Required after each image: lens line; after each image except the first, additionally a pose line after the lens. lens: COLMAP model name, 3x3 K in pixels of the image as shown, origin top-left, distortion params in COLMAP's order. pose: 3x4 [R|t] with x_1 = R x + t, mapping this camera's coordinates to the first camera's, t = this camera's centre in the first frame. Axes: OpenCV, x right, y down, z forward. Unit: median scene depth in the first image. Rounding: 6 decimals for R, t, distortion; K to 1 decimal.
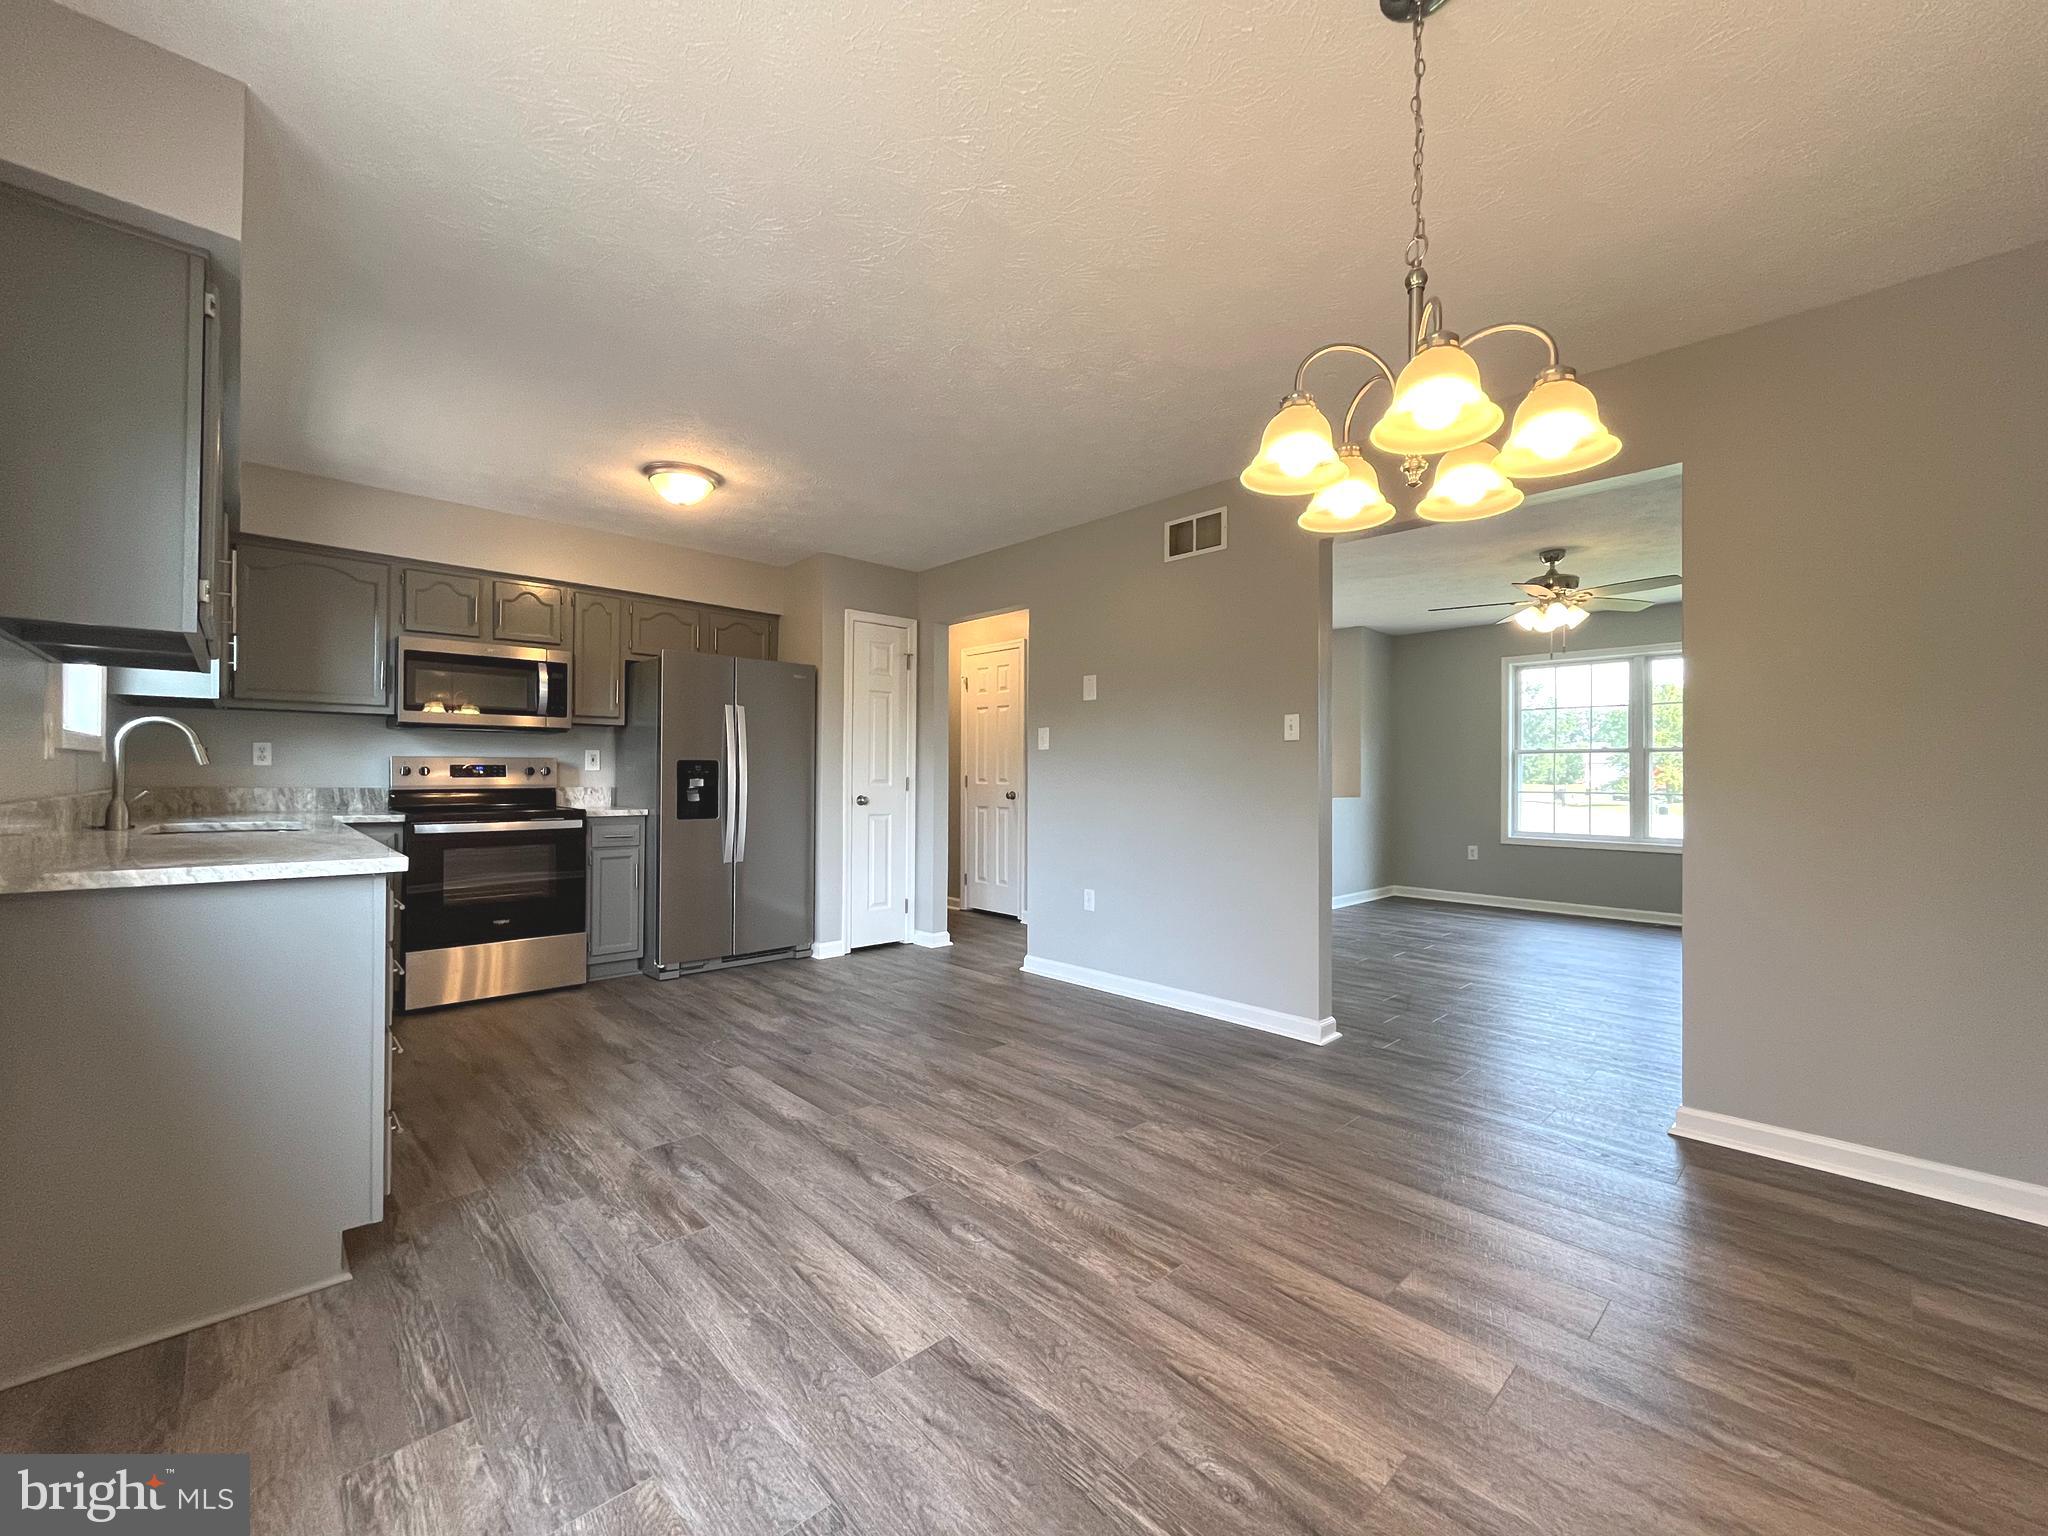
lens RADIAL K [[826.9, 0, 1017.0], [0, 826.9, 772.5], [0, 0, 1]] dist [-0.003496, -0.000570]
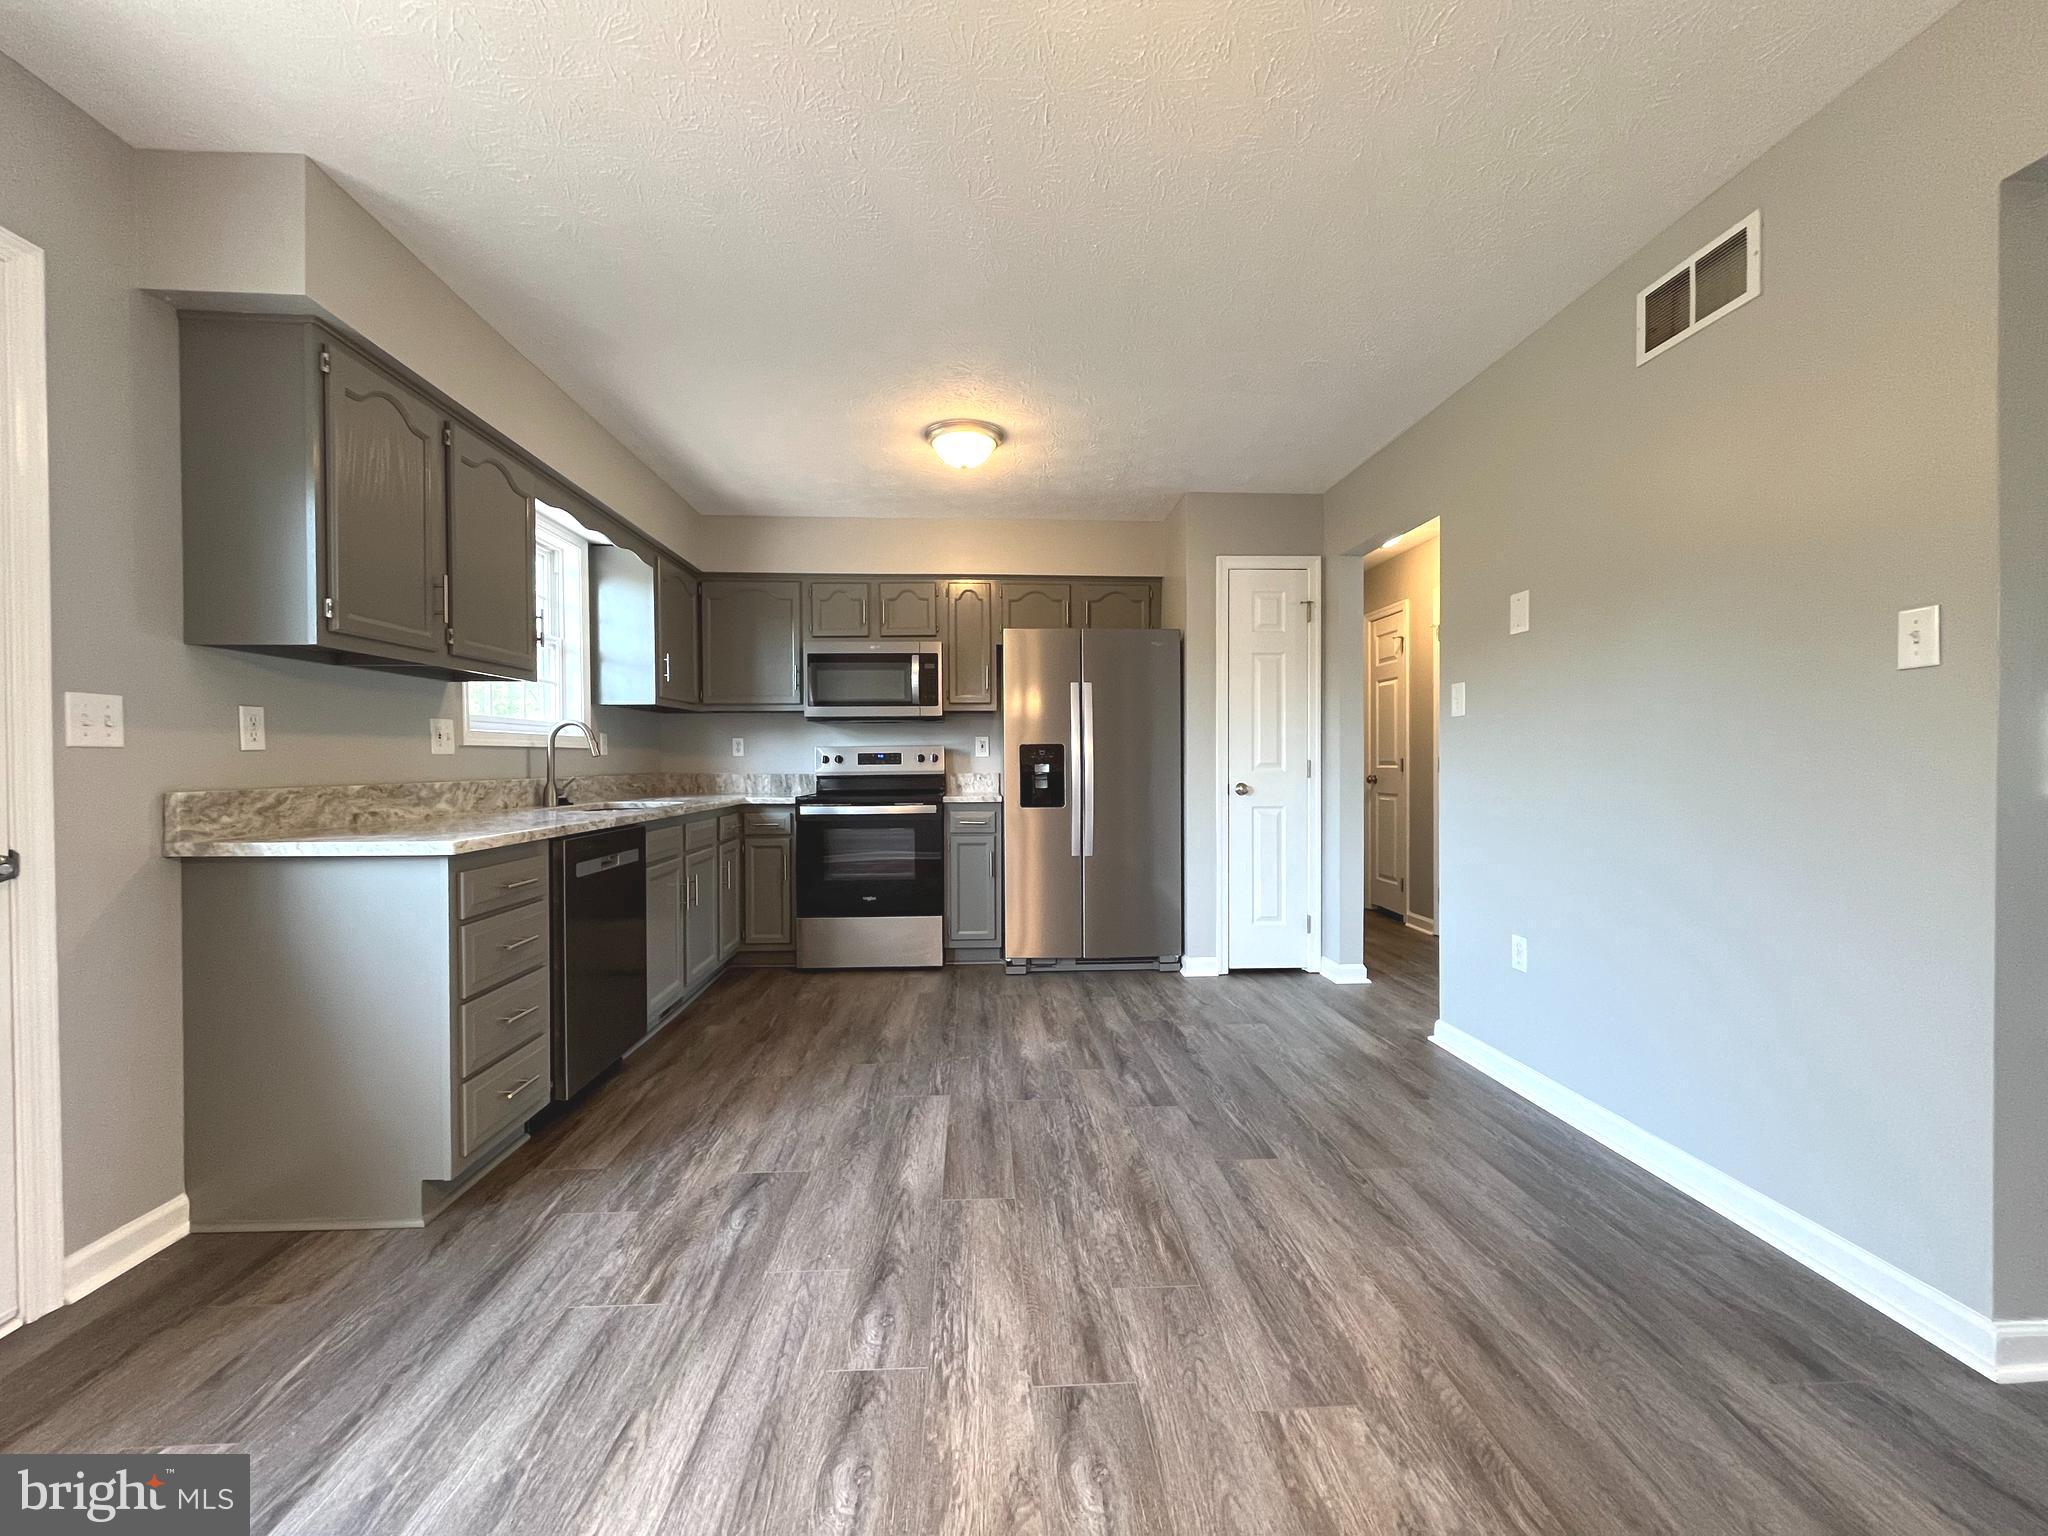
lens RADIAL K [[826.9, 0, 1017.0], [0, 826.9, 772.5], [0, 0, 1]] dist [-0.003496, -0.000570]
pose [[0.762272, -0.001780, -0.647254, 0.236910], [0.013308, 0.999828, 0.012923, 0.005603], [0.647120, -0.018464, 0.762165, 0.329676]]
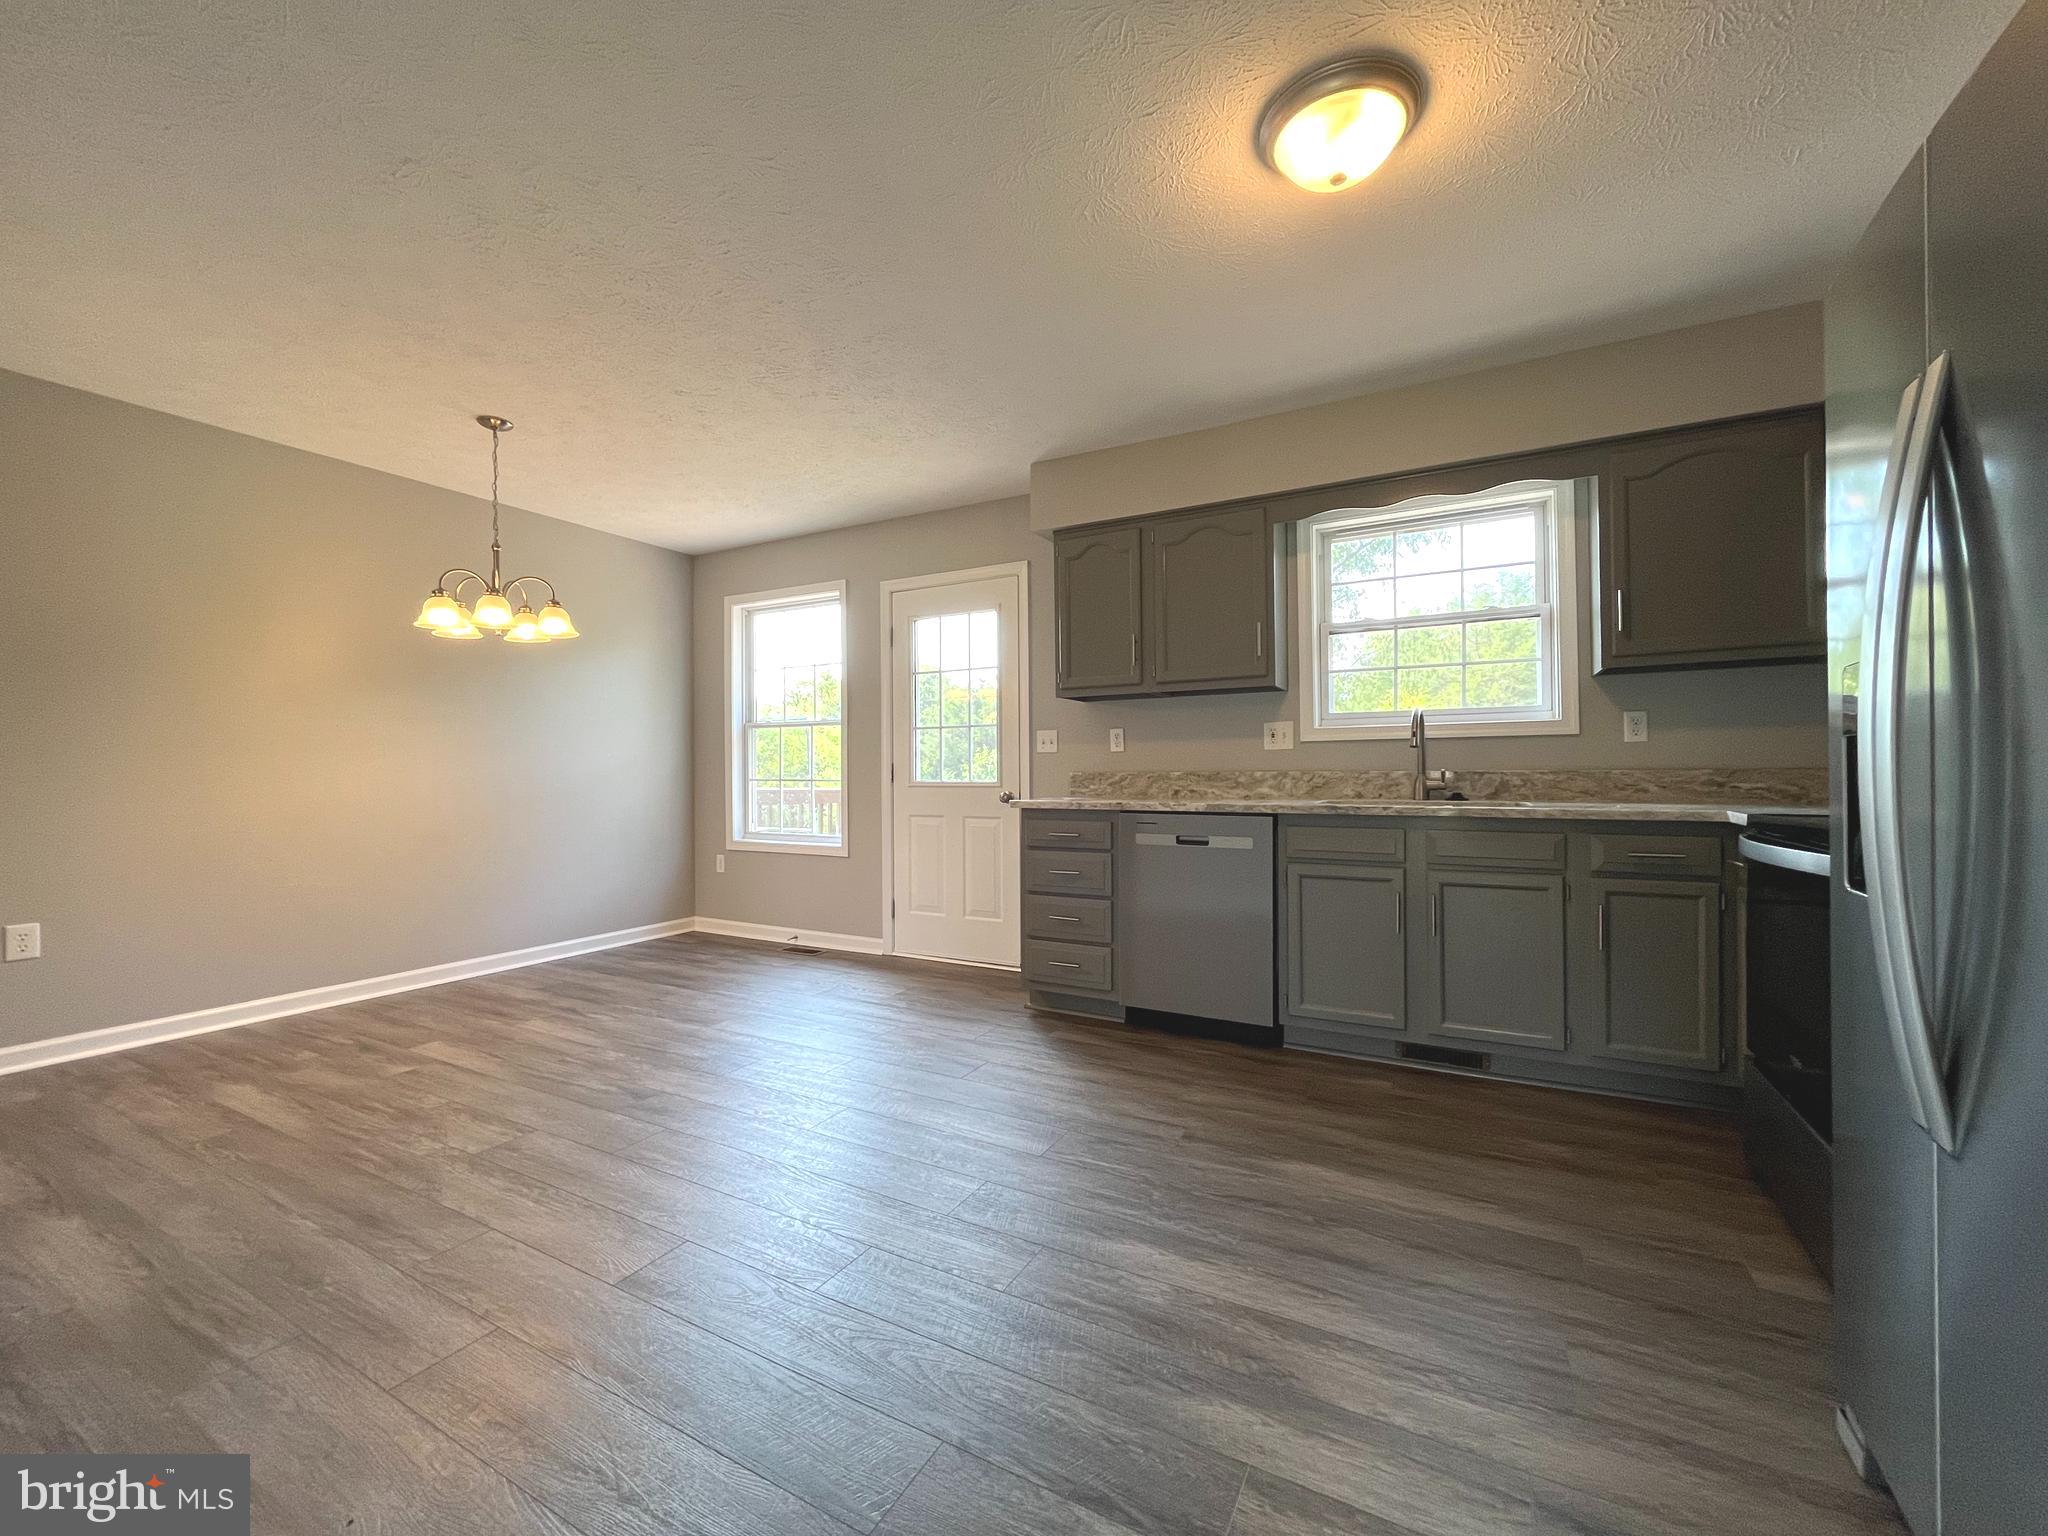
lens RADIAL K [[826.9, 0, 1017.0], [0, 826.9, 772.5], [0, 0, 1]] dist [-0.003496, -0.000570]
pose [[-0.951813, -0.001697, -0.306676, -0.079889], [0.000447, 0.999976, -0.006921, 0.024975], [0.306680, -0.006725, -0.951789, 1.404798]]
